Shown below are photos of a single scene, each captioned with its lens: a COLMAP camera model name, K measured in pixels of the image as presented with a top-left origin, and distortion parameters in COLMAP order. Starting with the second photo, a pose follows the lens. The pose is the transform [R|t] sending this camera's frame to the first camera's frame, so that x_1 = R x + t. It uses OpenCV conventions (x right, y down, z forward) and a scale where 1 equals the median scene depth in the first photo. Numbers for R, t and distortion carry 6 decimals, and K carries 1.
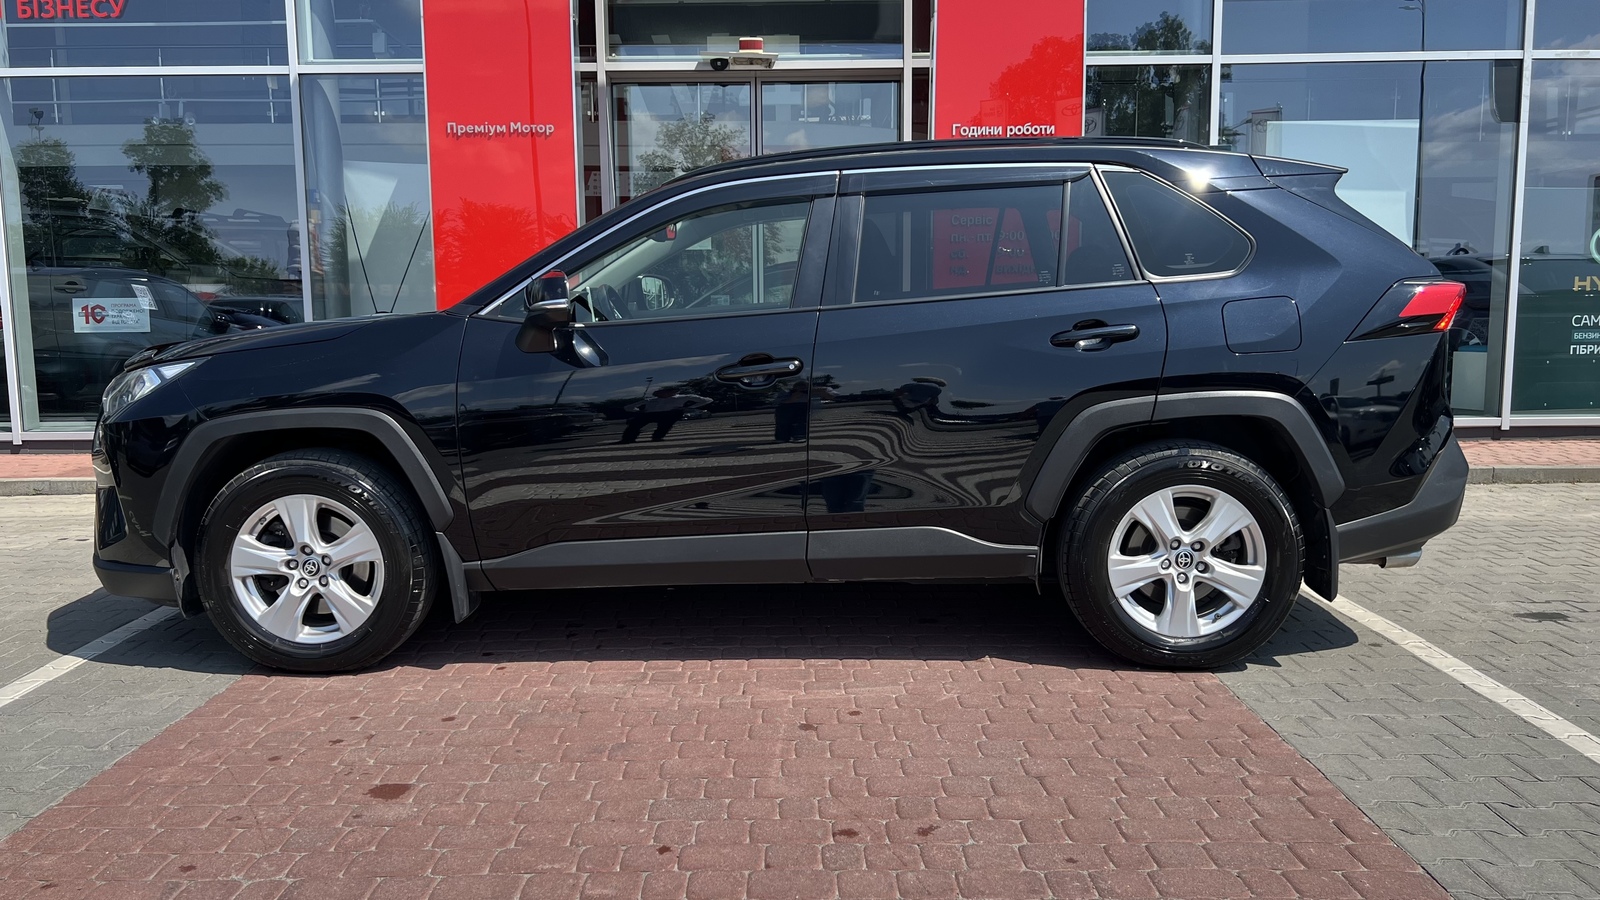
lens RADIAL K [[1182.3, 0, 794.7], [0, 1182.3, 447.2], [0, 0, 1]] dist [0.043186, -0.042179]
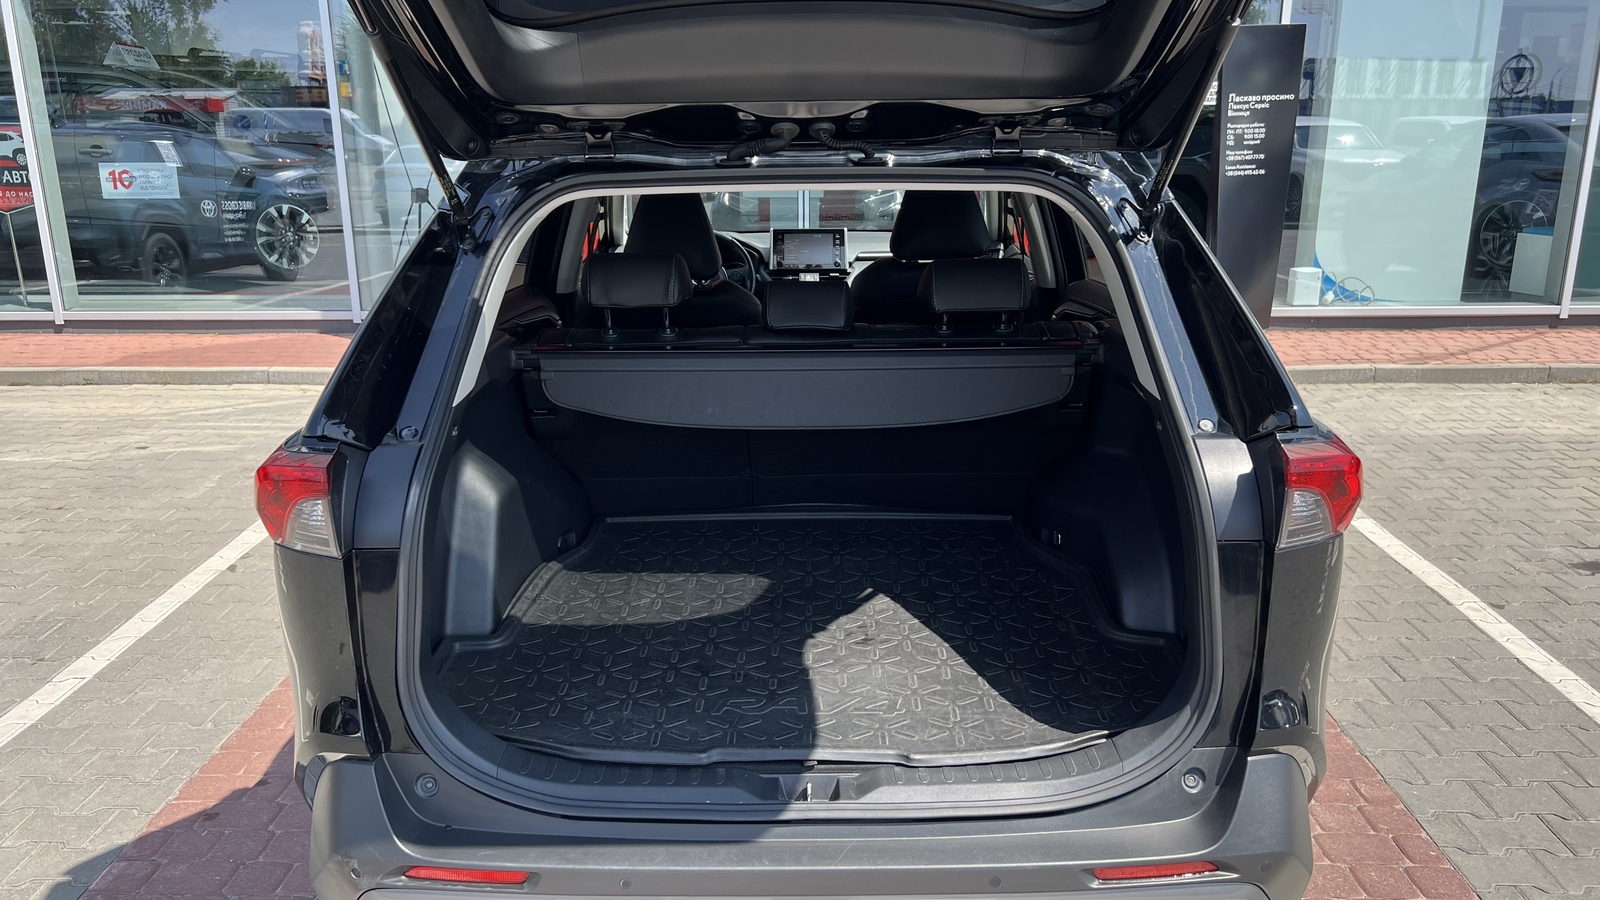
lens RADIAL K [[1187.6, 0, 805.4], [0, 1187.6, 438.7], [0, 0, 1]] dist [0.044496, -0.046341]
pose [[0.999932, 0.007090, -0.009224, -0.020241], [-0.005607, 0.988380, 0.151899, -0.067977], [0.010194, -0.151837, 0.988353, 0.003088]]
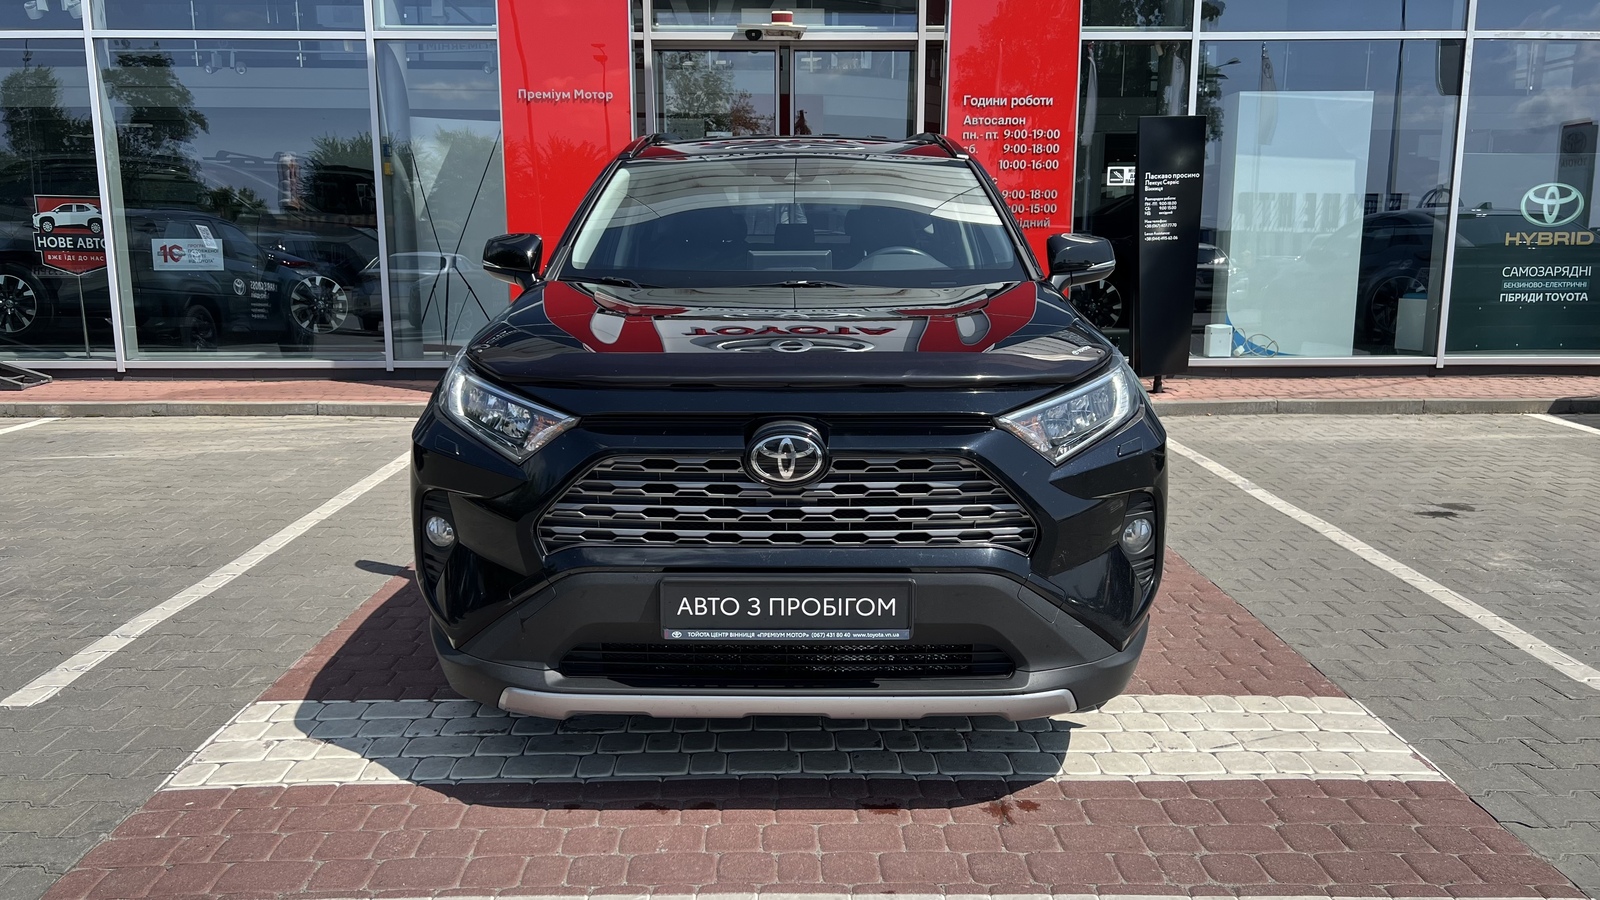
lens RADIAL K [[1184.1, 0, 798.8], [0, 1184.1, 444.5], [0, 0, 1]] dist [0.043289, -0.041498]
pose [[0.999780, 0.005454, 0.020271, -0.042946], [-0.006472, 0.998705, 0.050463, 0.005183], [-0.019969, -0.050583, 0.998520, -0.141197]]
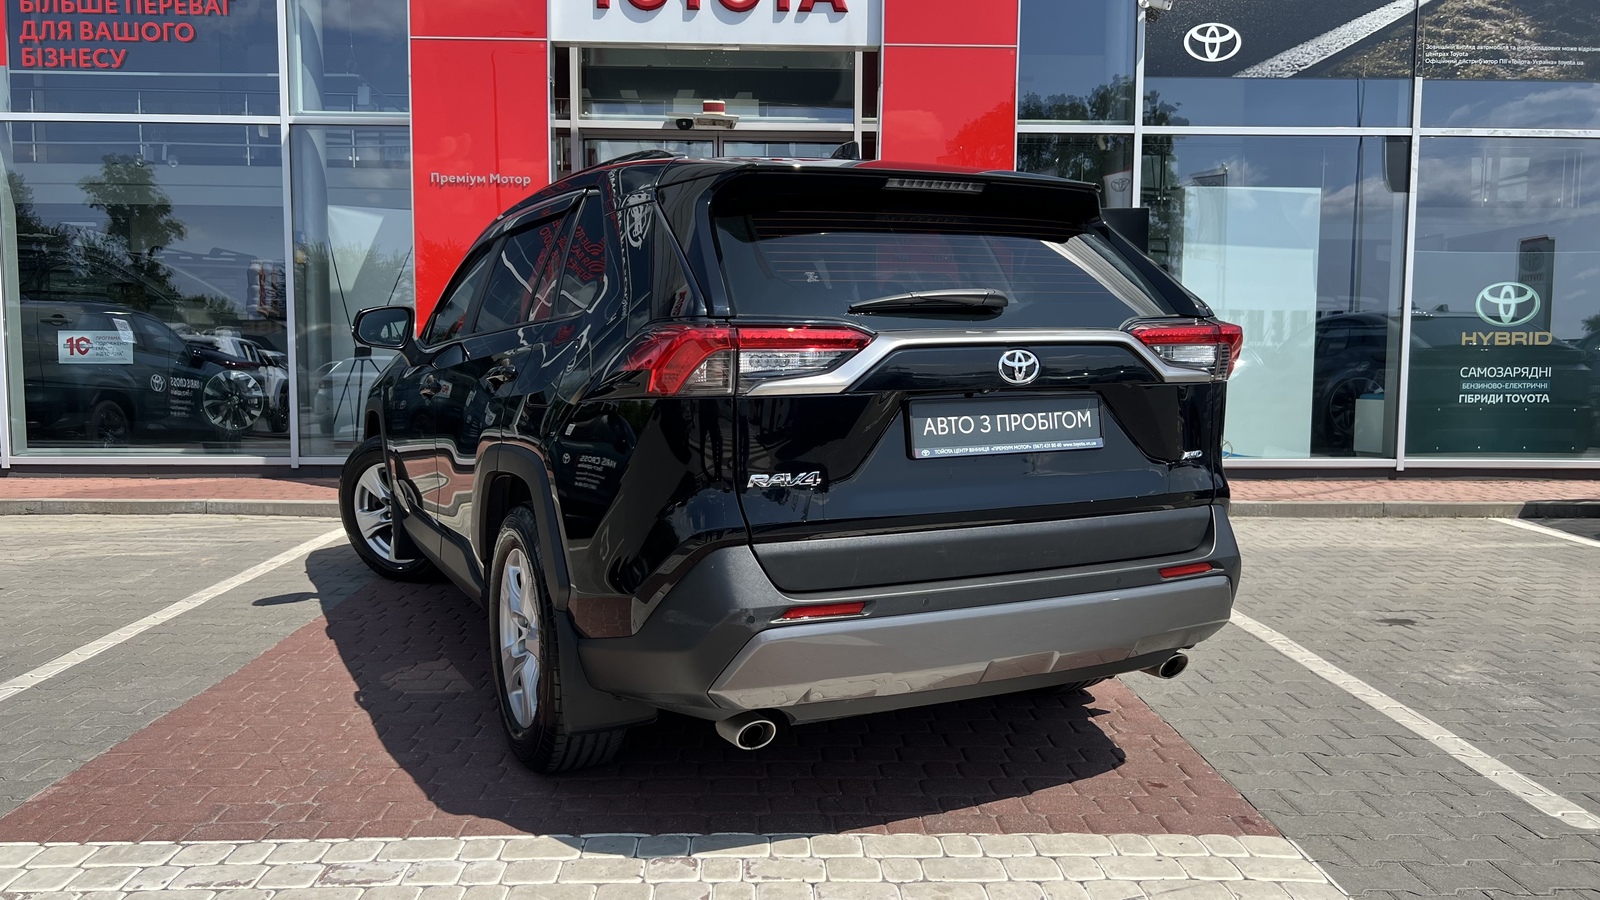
lens RADIAL K [[1185.9, 0, 800.0], [0, 1185.9, 450.0], [0, 0, 1]] dist [0.040853, -0.040508]
pose [[0.999244, 0.012157, 0.036927, 0.005491], [-0.010743, 0.999211, -0.038246, 0.015362], [-0.037363, 0.037821, 0.998586, -0.078545]]
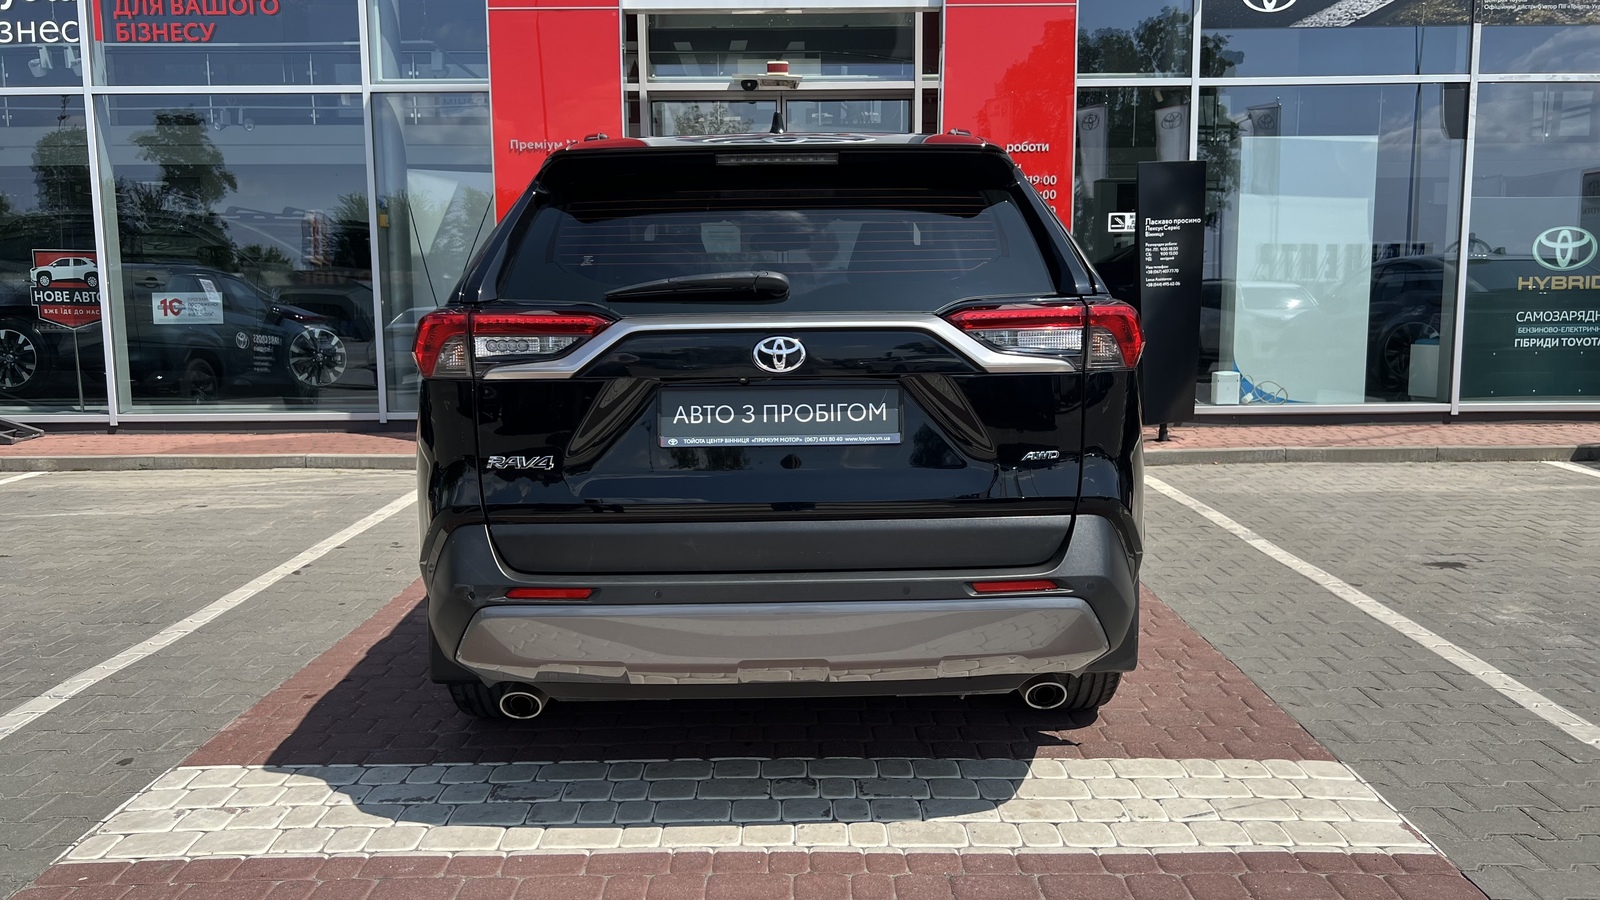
lens RADIAL K [[1187.6, 0, 805.4], [0, 1187.6, 438.7], [0, 0, 1]] dist [0.044496, -0.046341]
pose [[0.999988, 0.001663, 0.004561, -0.015907], [-0.001669, 0.999998, 0.001274, 0.007779], [-0.004559, -0.001282, 0.999989, -0.122262]]
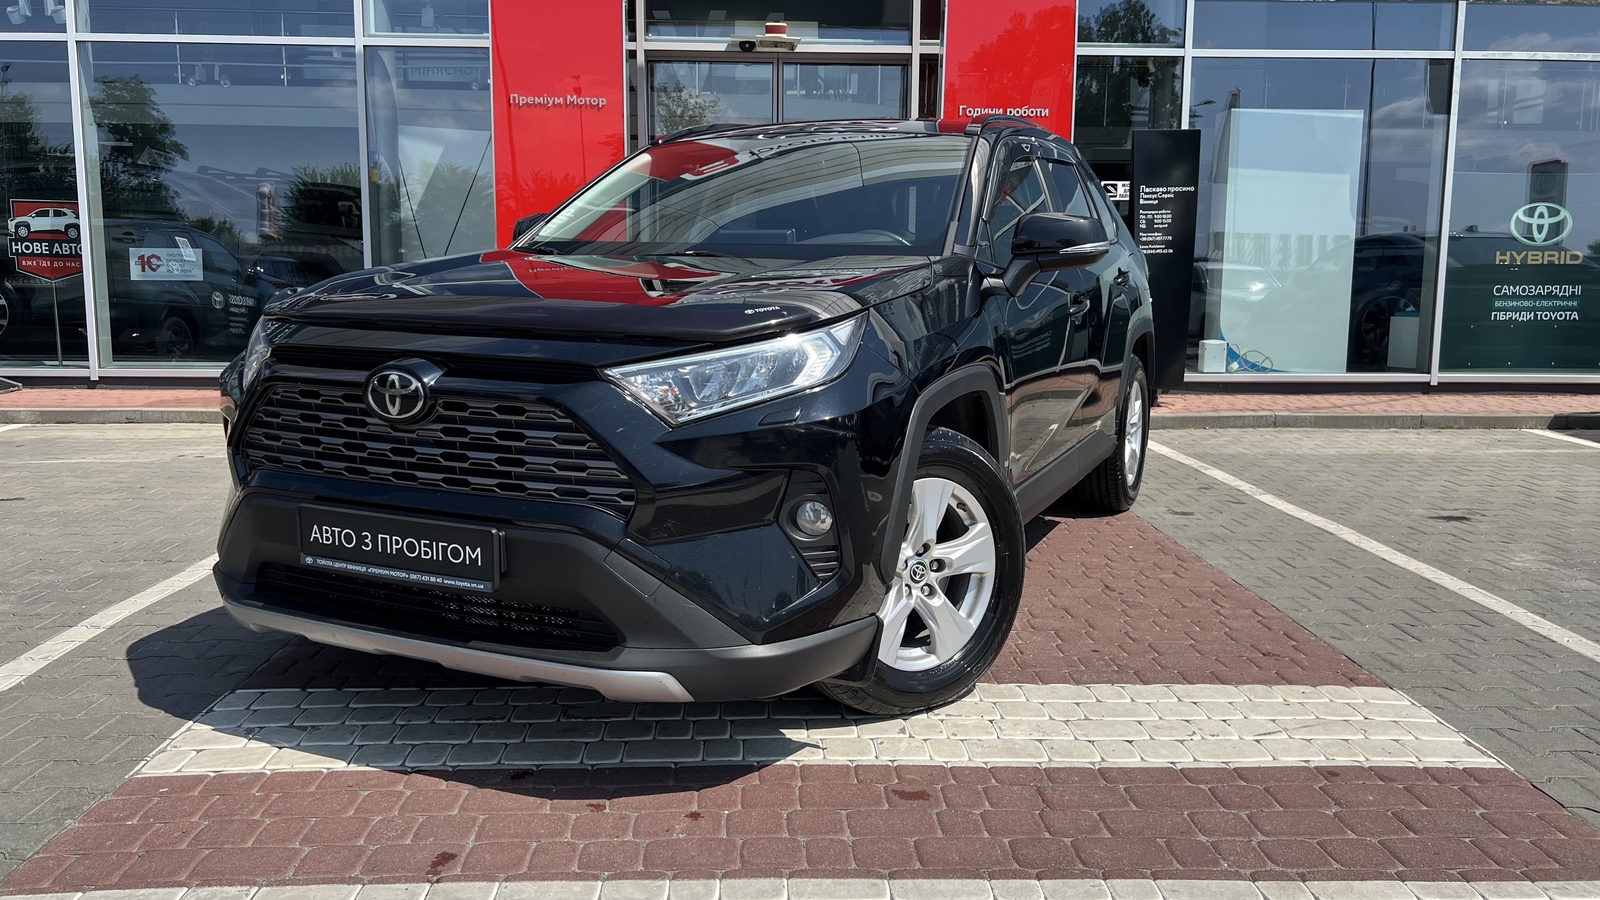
lens RADIAL K [[1185.4, 0, 799.3], [0, 1185.4, 427.5], [0, 0, 1]] dist [0.046785, -0.049633]
pose [[0.999145, 0.011996, 0.039568, -0.056591], [-0.012243, 0.999907, 0.005991, 0.028171], [-0.039493, -0.006471, 0.999199, -0.122170]]
